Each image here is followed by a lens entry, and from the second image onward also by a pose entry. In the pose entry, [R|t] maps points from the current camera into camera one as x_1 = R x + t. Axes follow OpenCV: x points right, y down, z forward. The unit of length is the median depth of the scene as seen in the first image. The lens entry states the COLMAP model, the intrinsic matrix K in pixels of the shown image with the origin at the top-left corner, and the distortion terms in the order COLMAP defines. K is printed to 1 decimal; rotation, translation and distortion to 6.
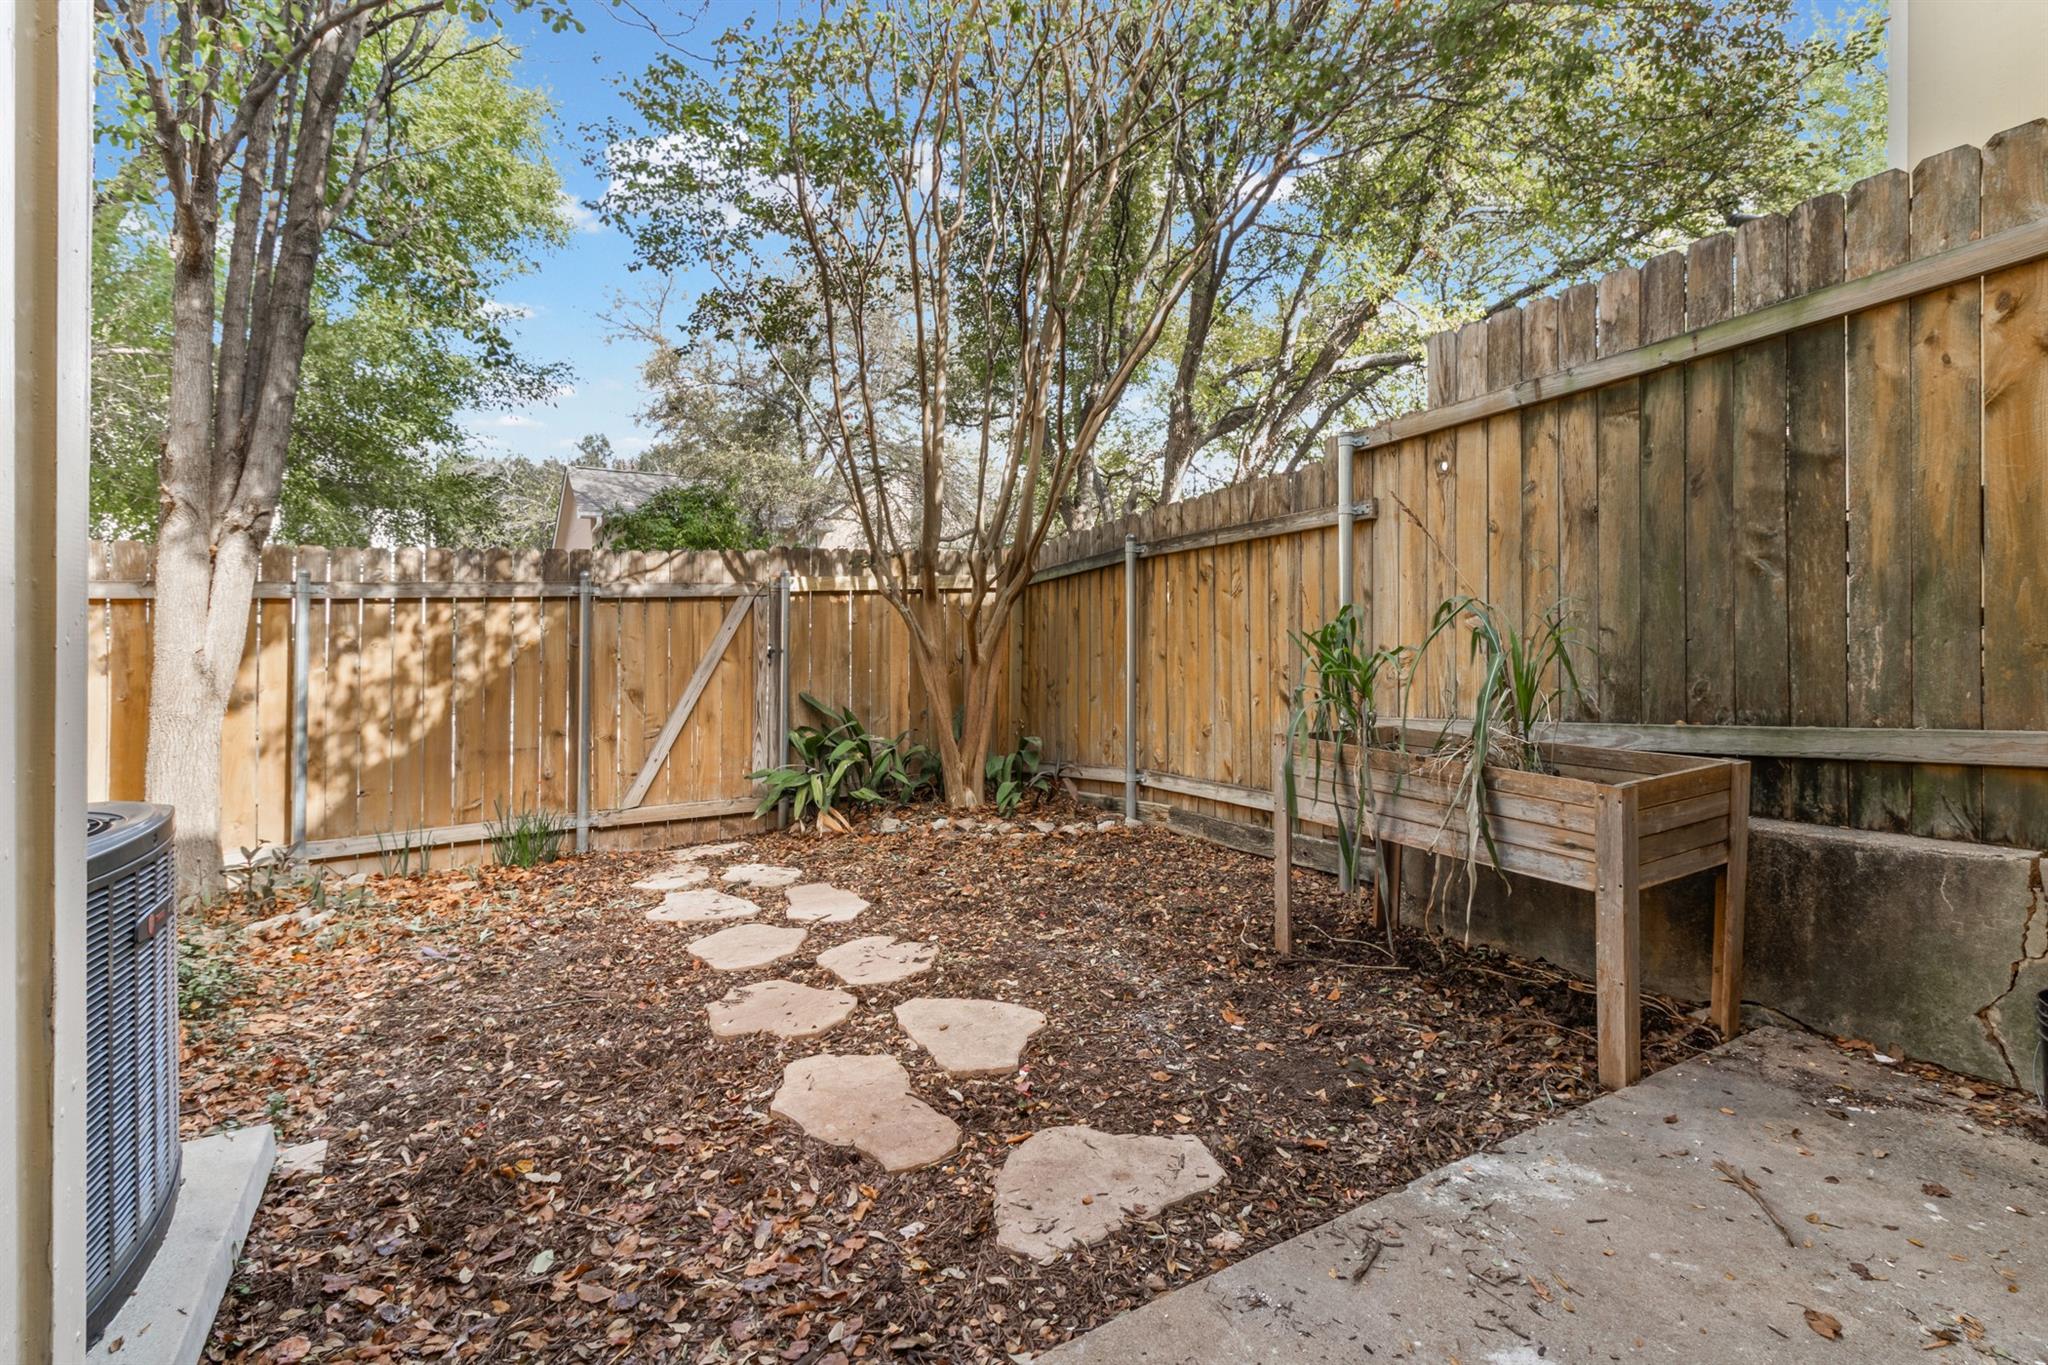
lens RADIAL K [[972.0, 0, 1016.9], [0, 972.0, 627.0], [0, 0, 1]] dist [-0.002433, -0.000686]
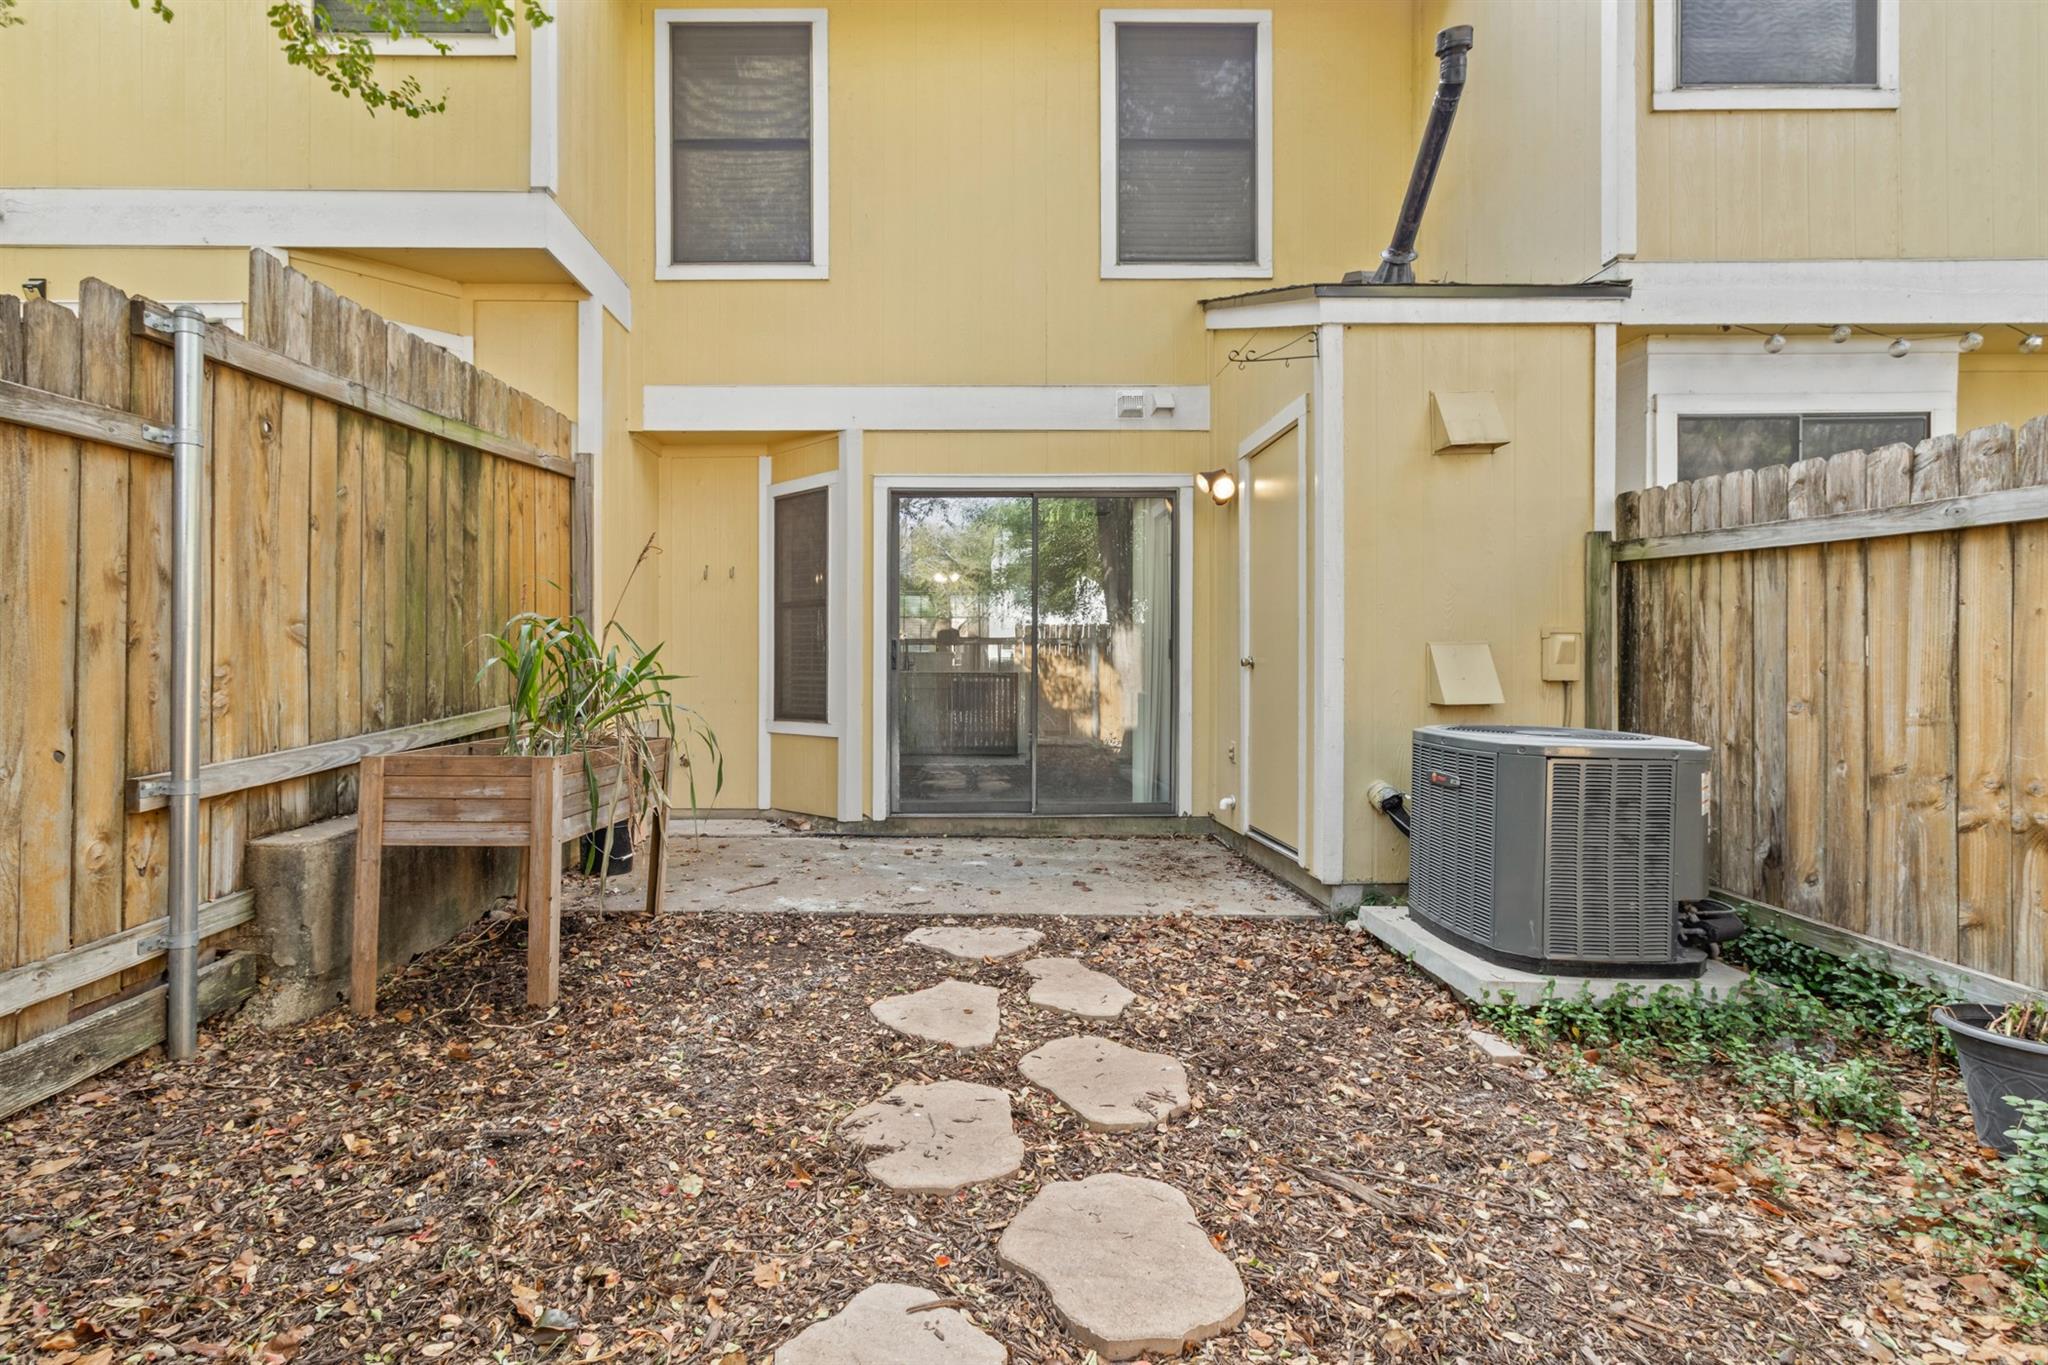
lens RADIAL K [[959.1, 0, 1015.0], [0, 959.1, 665.0], [0, 0, 1]] dist [-0.000881, -0.000177]
pose [[-0.892149, 0.006290, 0.451698, -0.342995], [-0.000658, 0.999884, -0.015223, 0.028310], [-0.451741, -0.013878, -0.892041, 1.106695]]
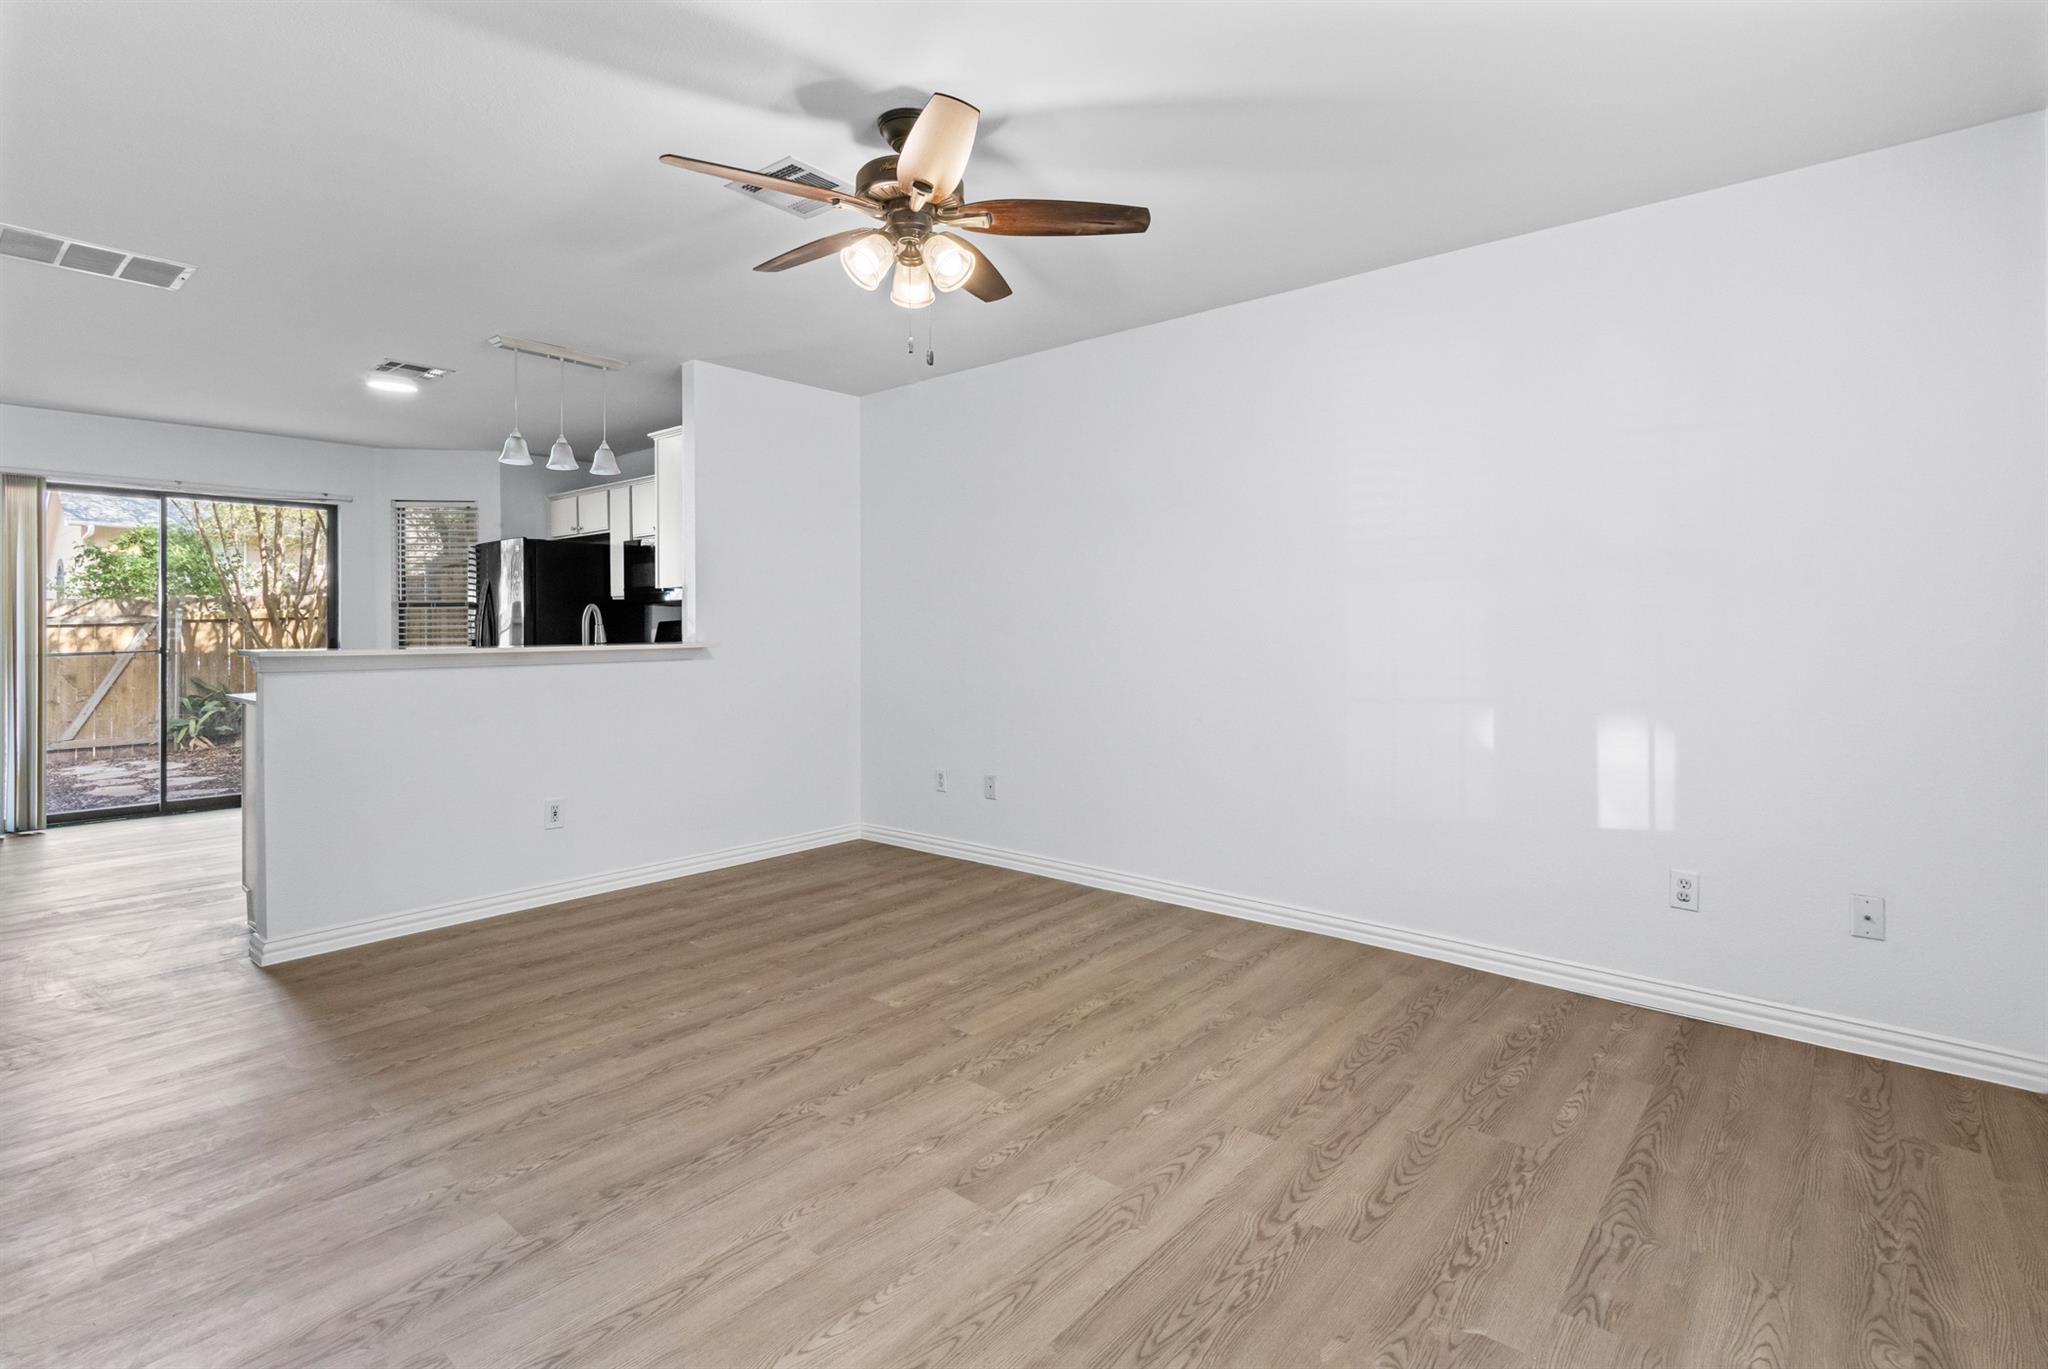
lens RADIAL K [[972.0, 0, 1016.9], [0, 972.0, 629.0], [0, 0, 1]] dist [-0.002433, -0.000686]
pose [[0.943427, -0.001586, 0.331577, 0.804774], [-0.000449, 0.999982, 0.006059, -0.040413], [-0.331581, -0.005865, 0.943409, -1.541346]]
